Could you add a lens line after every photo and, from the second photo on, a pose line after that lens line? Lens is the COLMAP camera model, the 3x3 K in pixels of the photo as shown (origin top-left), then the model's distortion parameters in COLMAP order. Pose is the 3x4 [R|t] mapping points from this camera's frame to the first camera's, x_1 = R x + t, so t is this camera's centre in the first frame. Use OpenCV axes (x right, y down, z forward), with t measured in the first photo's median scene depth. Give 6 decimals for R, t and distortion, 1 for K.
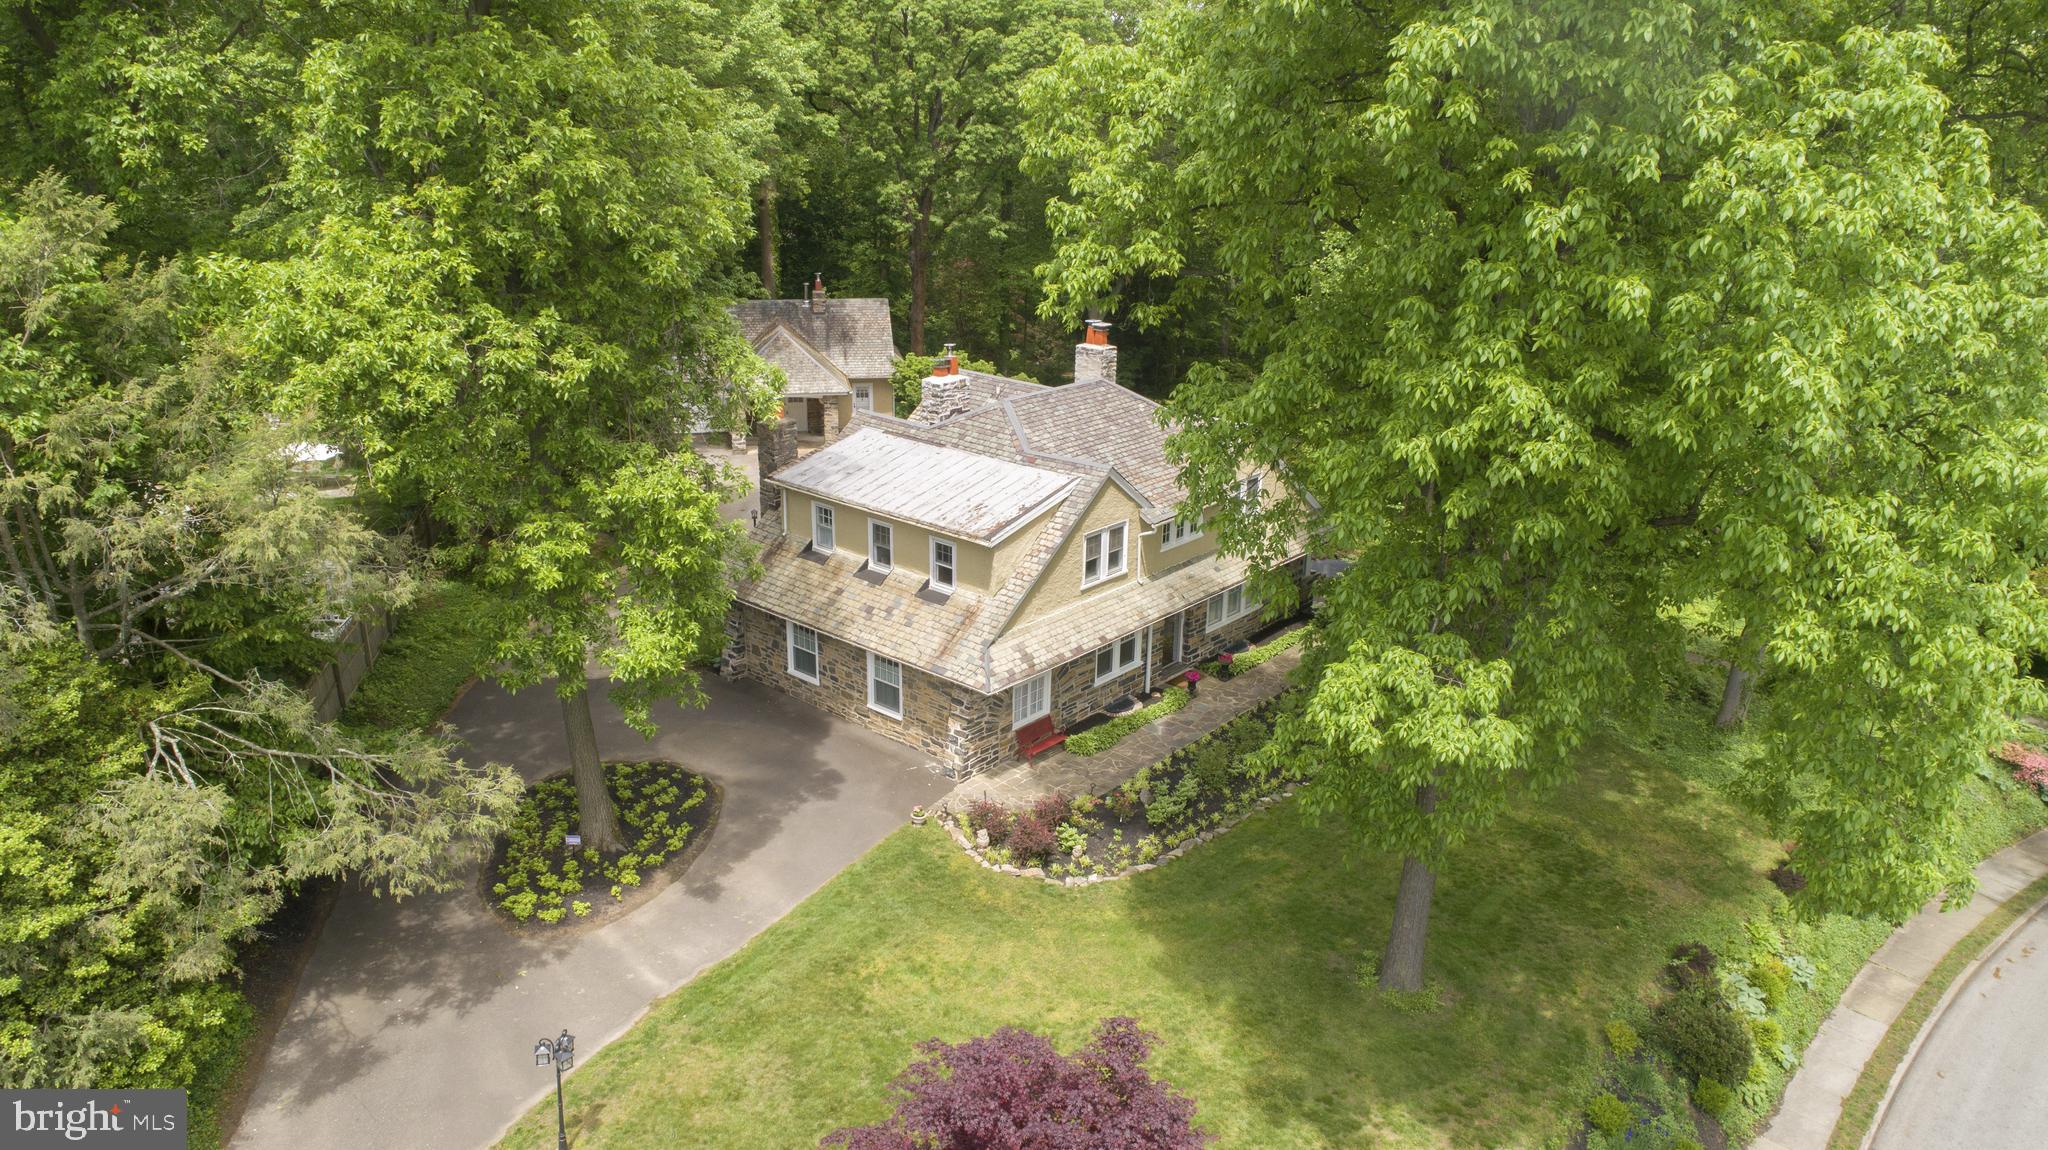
lens RADIAL K [[1382.0, 0, 1015.8], [0, 1382.0, 571.0], [0, 0, 1]] dist [-0.012557, 0.001703]
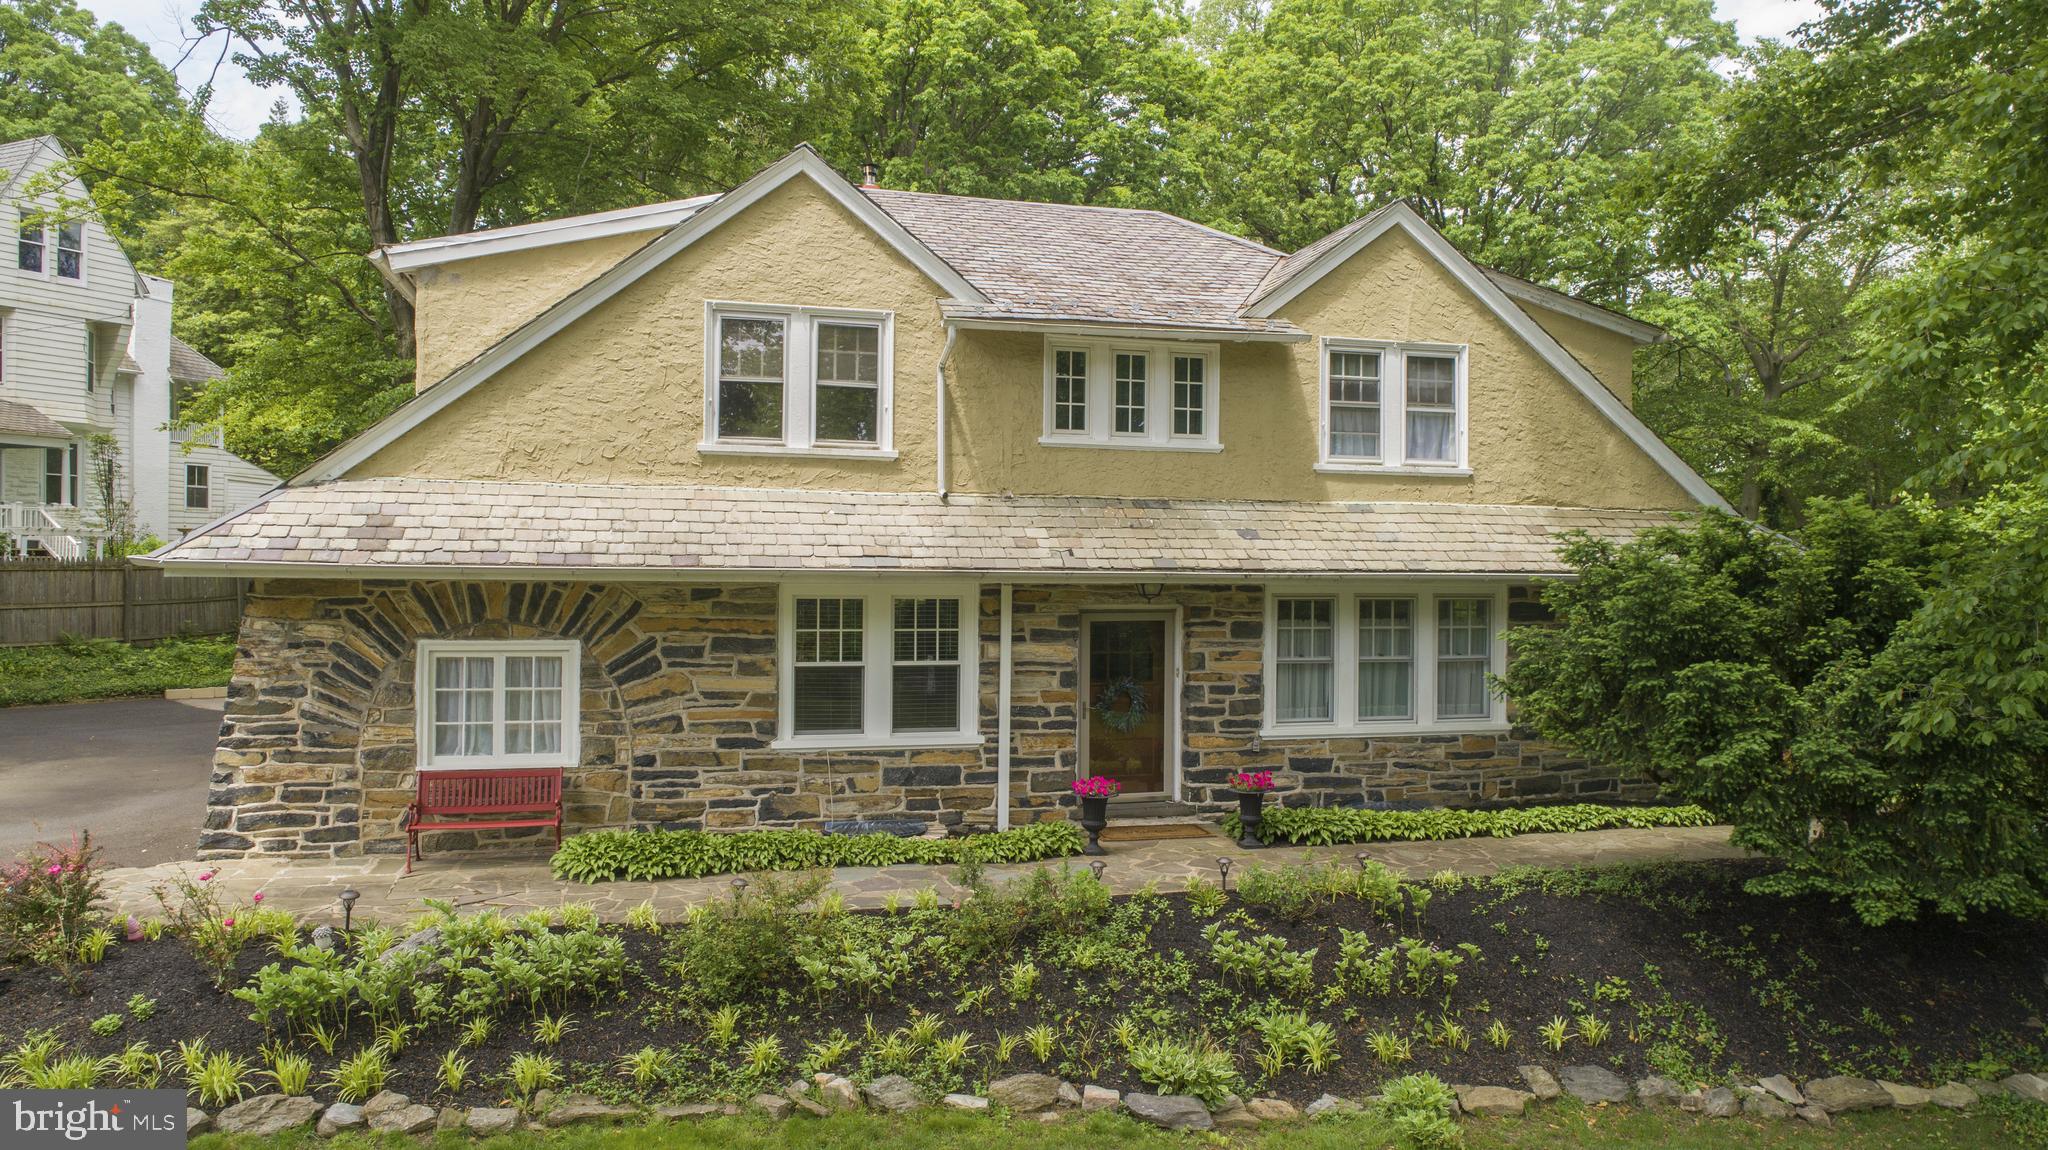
lens RADIAL K [[1370.2, 0, 1016.9], [0, 1370.2, 571.6], [0, 0, 1]] dist [-0.013981, 0.004606]
pose [[0.830350, -0.003940, -0.557228, 0.344240], [-0.178792, 0.945222, -0.273110, 0.138138], [0.527780, 0.326405, 0.784161, 0.786581]]
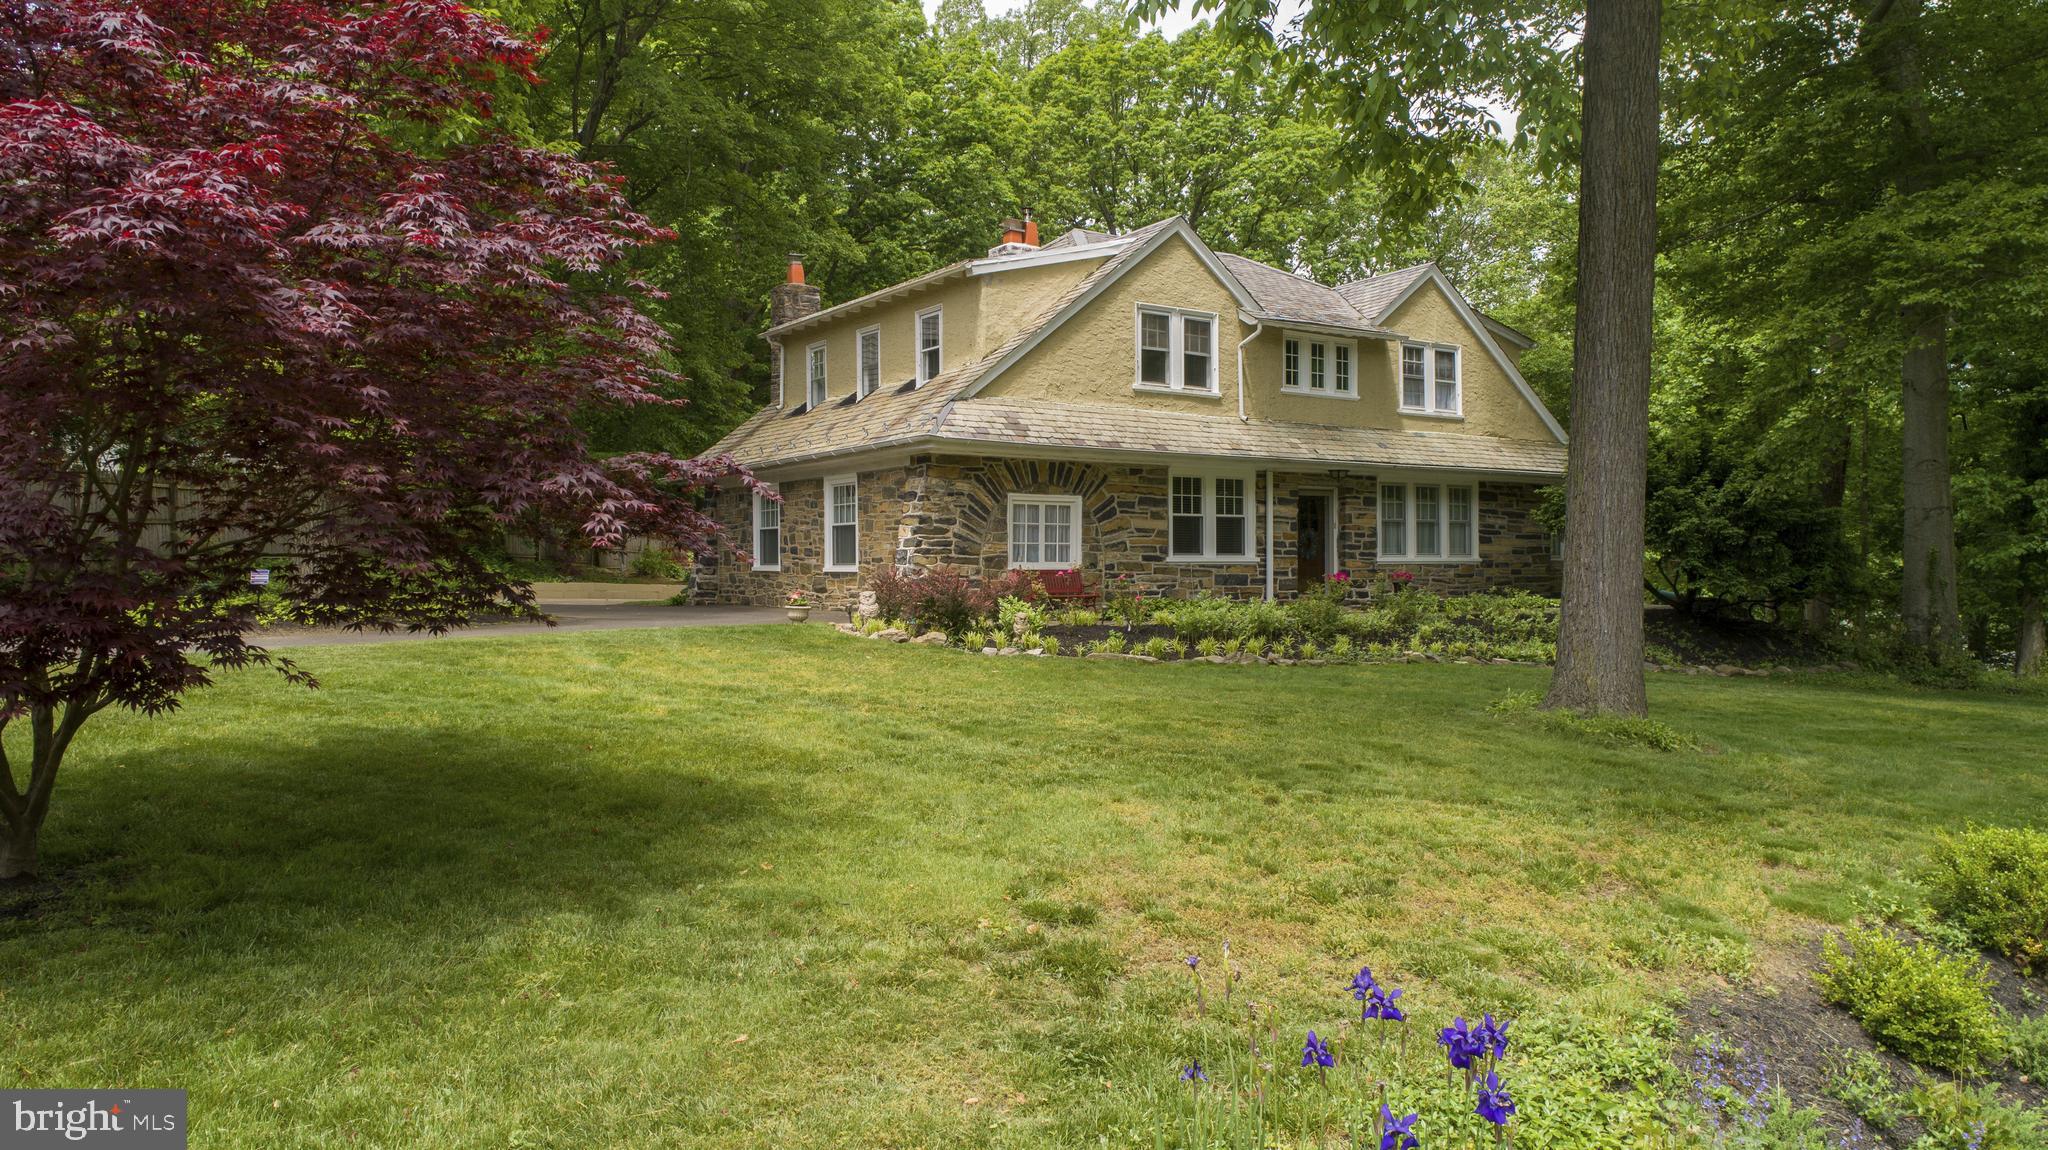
lens RADIAL K [[1382.0, 0, 1015.8], [0, 1382.0, 571.0], [0, 0, 1]] dist [-0.012557, 0.001703]
pose [[0.965024, -0.018071, -0.261539, 0.170679], [-0.067947, 0.946291, -0.316095, 0.322156], [0.253204, 0.322811, 0.911965, 0.421538]]
